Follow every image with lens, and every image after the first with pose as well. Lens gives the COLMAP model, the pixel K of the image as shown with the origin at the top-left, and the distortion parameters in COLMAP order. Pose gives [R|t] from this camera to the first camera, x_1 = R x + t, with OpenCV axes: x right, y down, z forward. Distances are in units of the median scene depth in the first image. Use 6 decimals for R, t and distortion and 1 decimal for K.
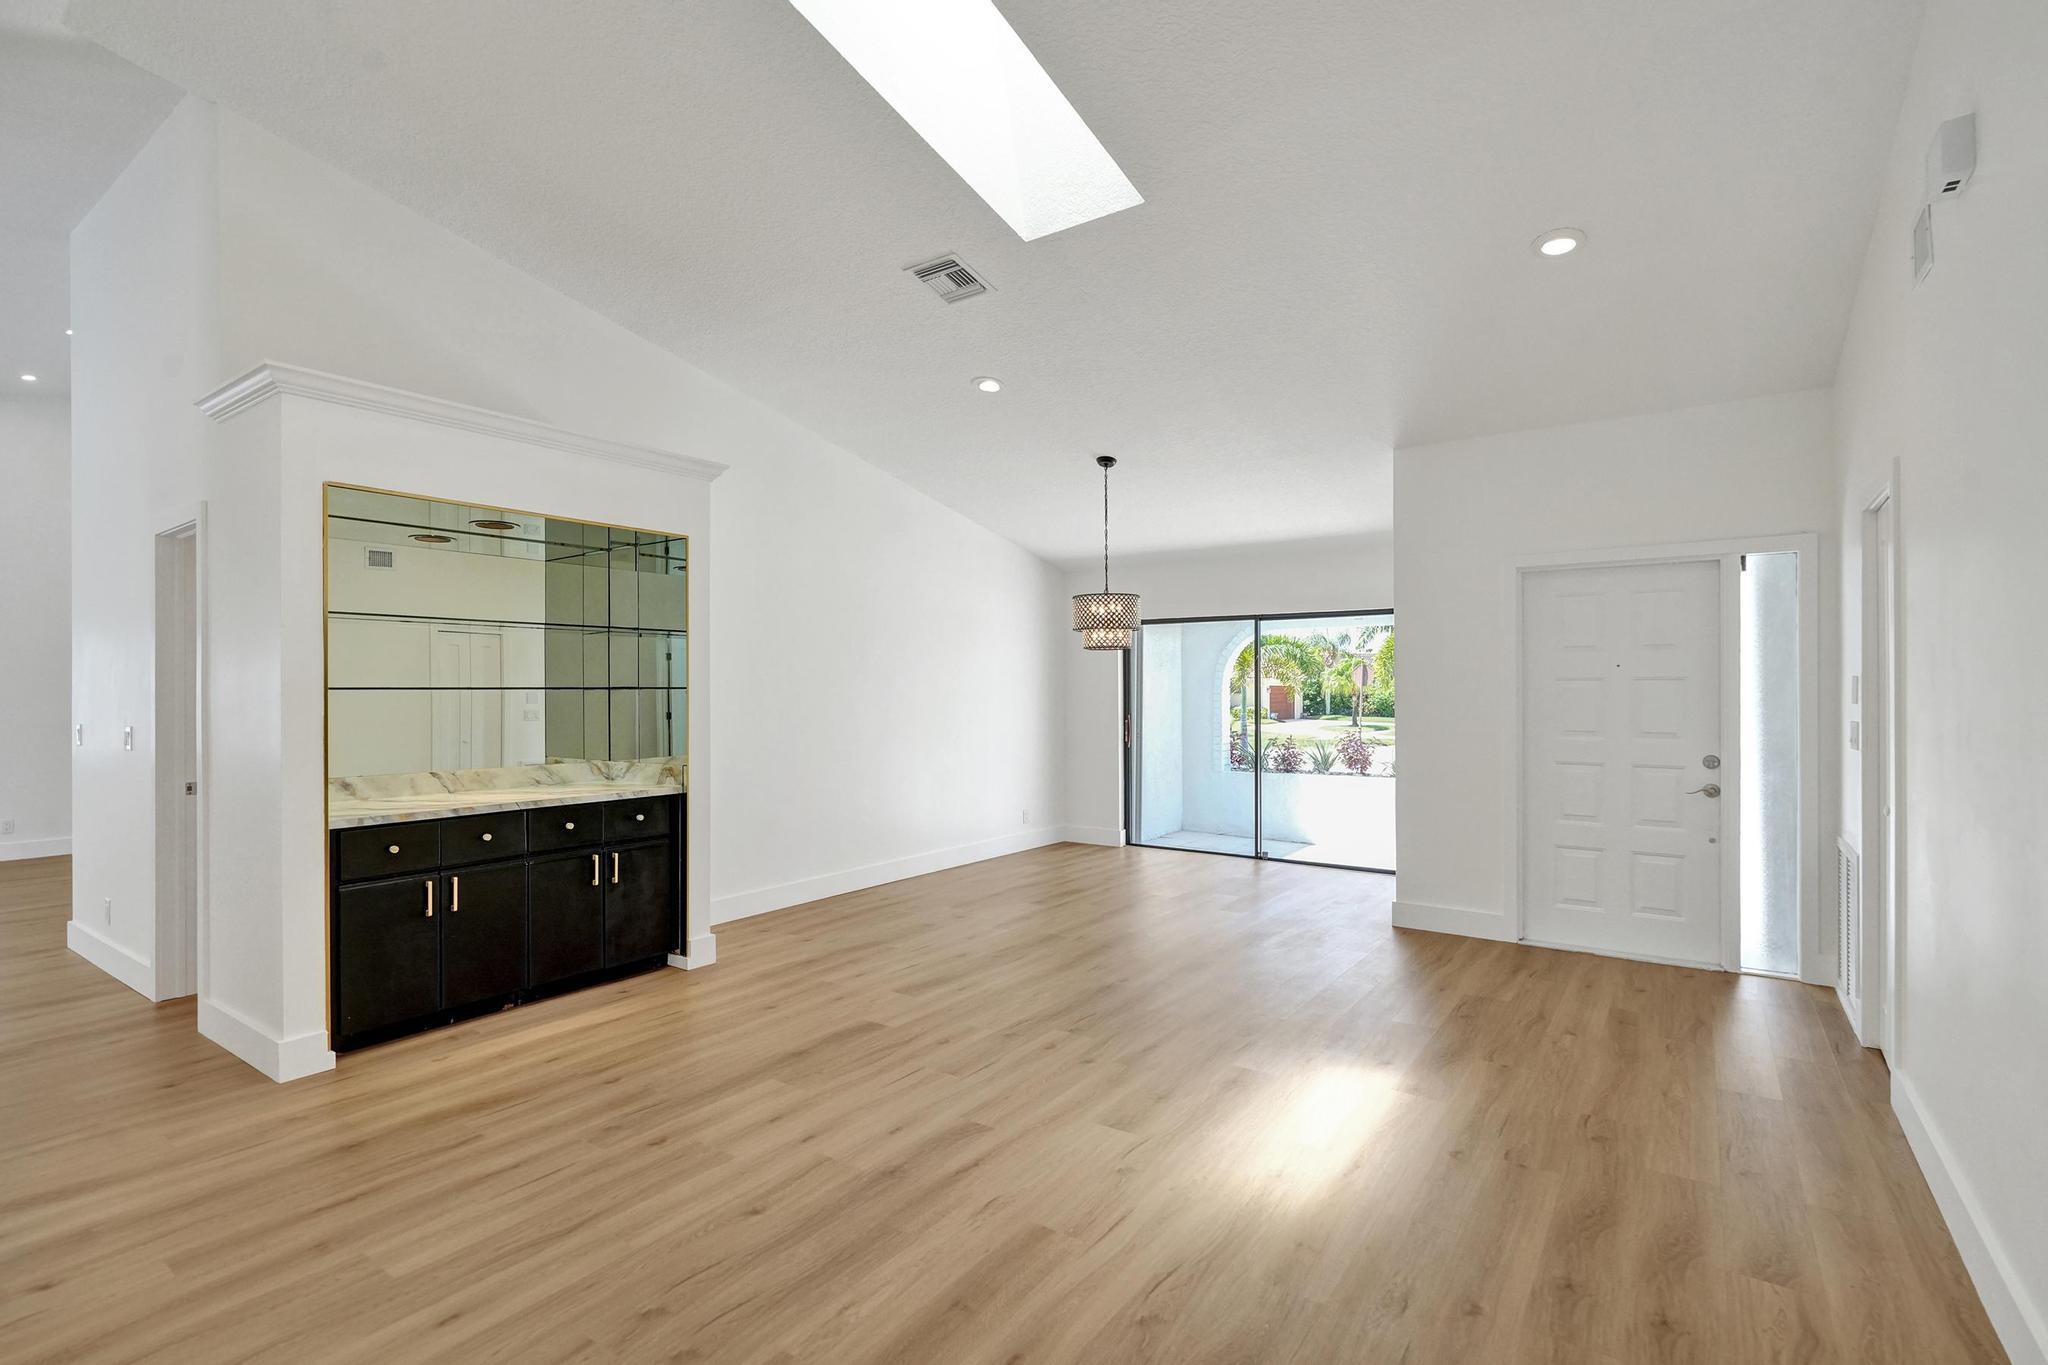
lens RADIAL K [[944.7, 0, 1022.2], [0, 944.7, 697.9], [0, 0, 1]] dist [-0.000165, 0.000168]
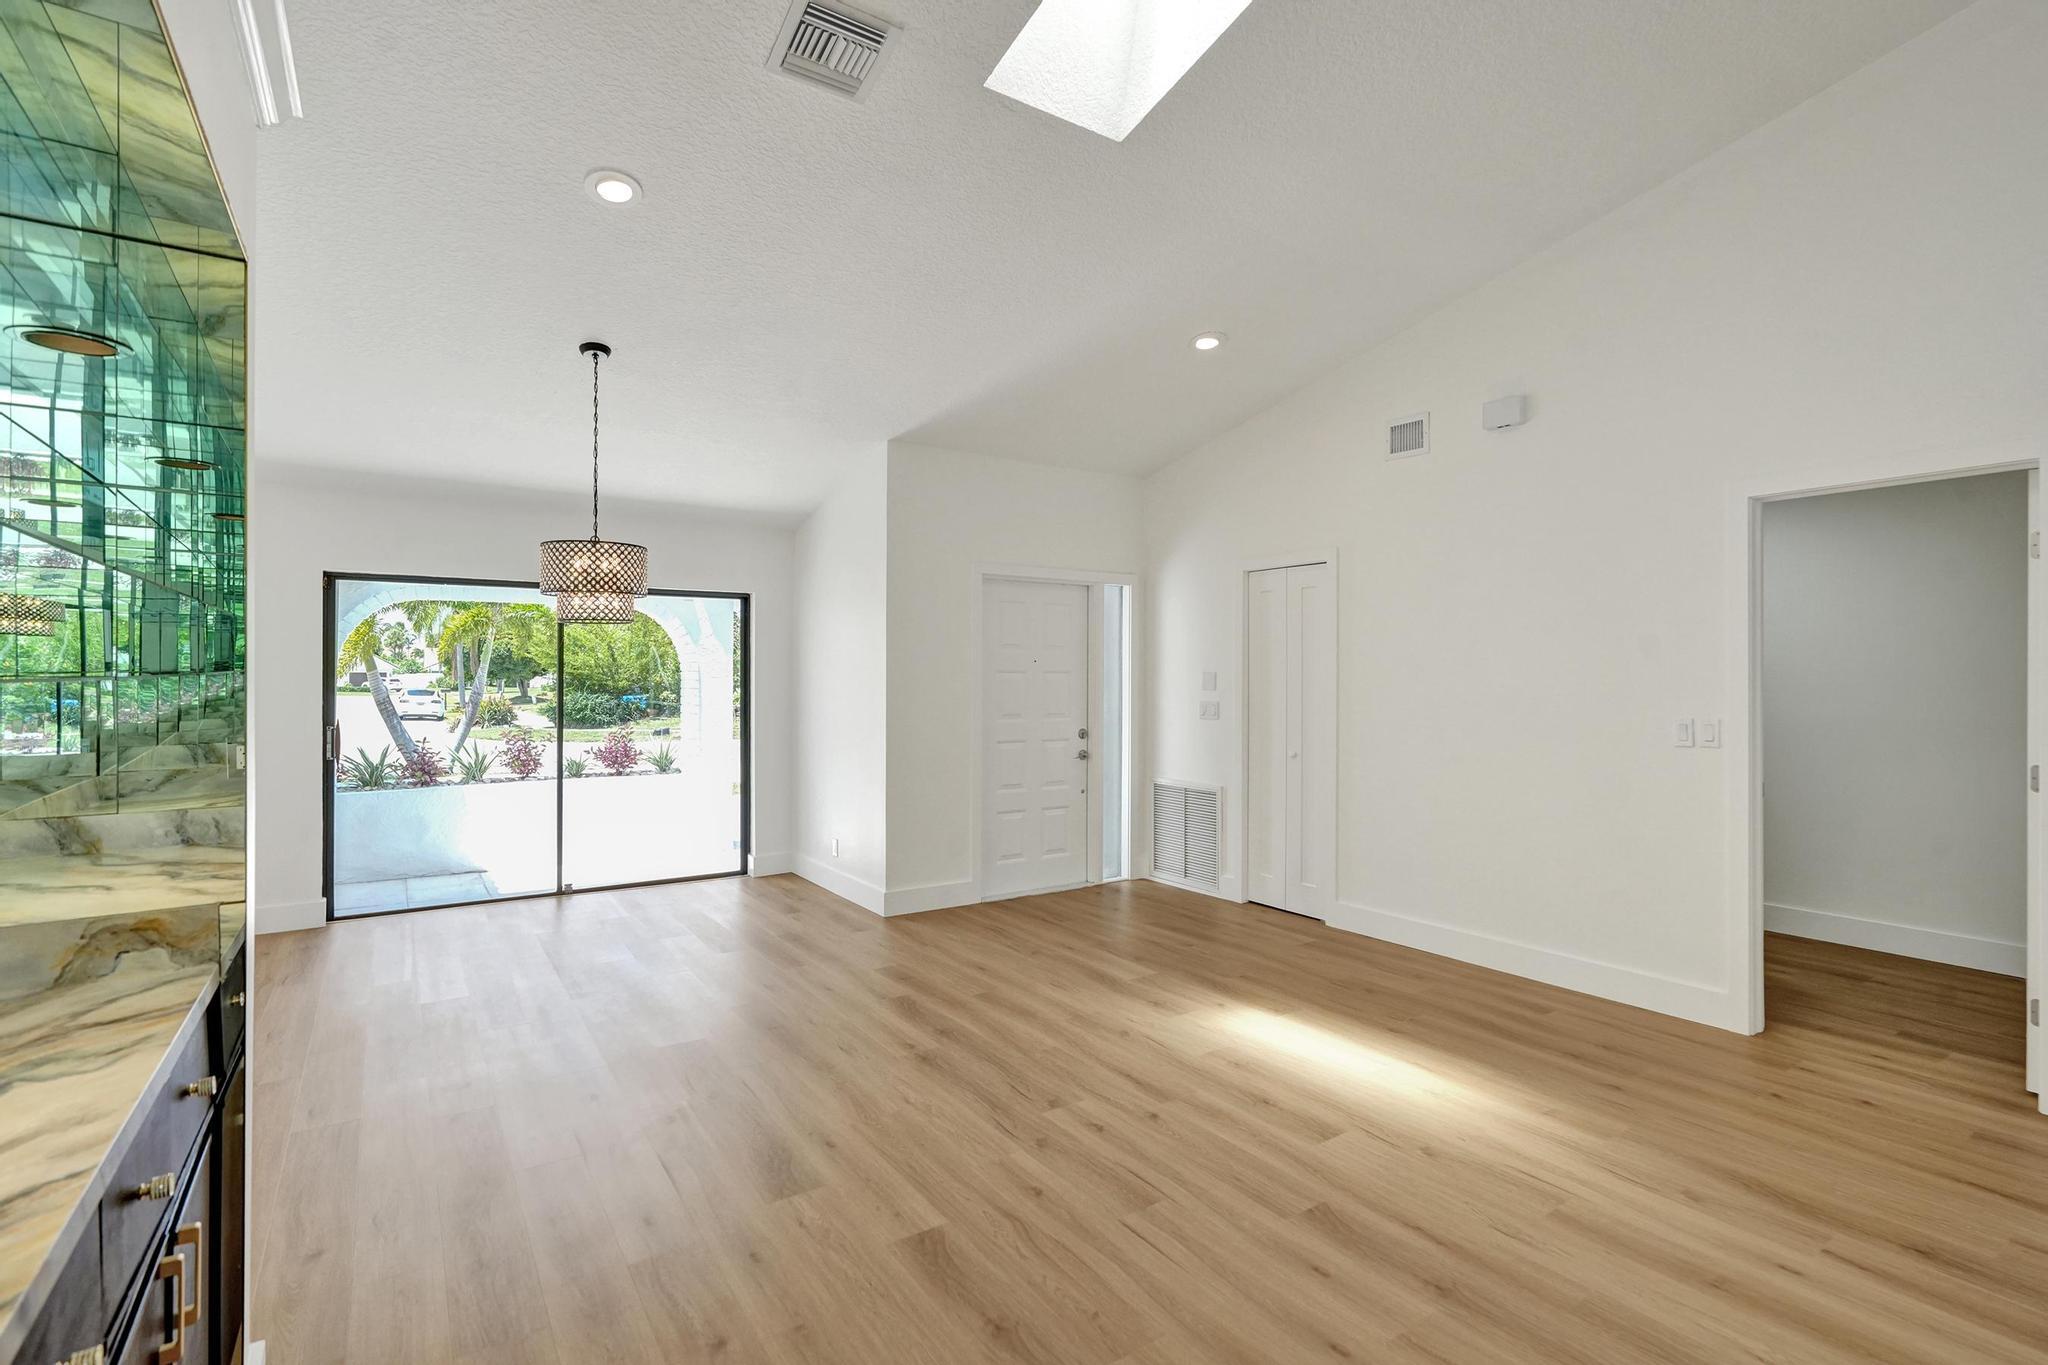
lens RADIAL K [[952.5, 0, 1026.7], [0, 952.5, 673.4], [0, 0, 1]] dist [-0.002861, 0.000195]
pose [[0.350744, 0.006737, 0.936447, -0.750798], [0.003998, 0.999954, -0.008692, -0.009587], [-0.936463, 0.006792, 0.350701, 0.768832]]
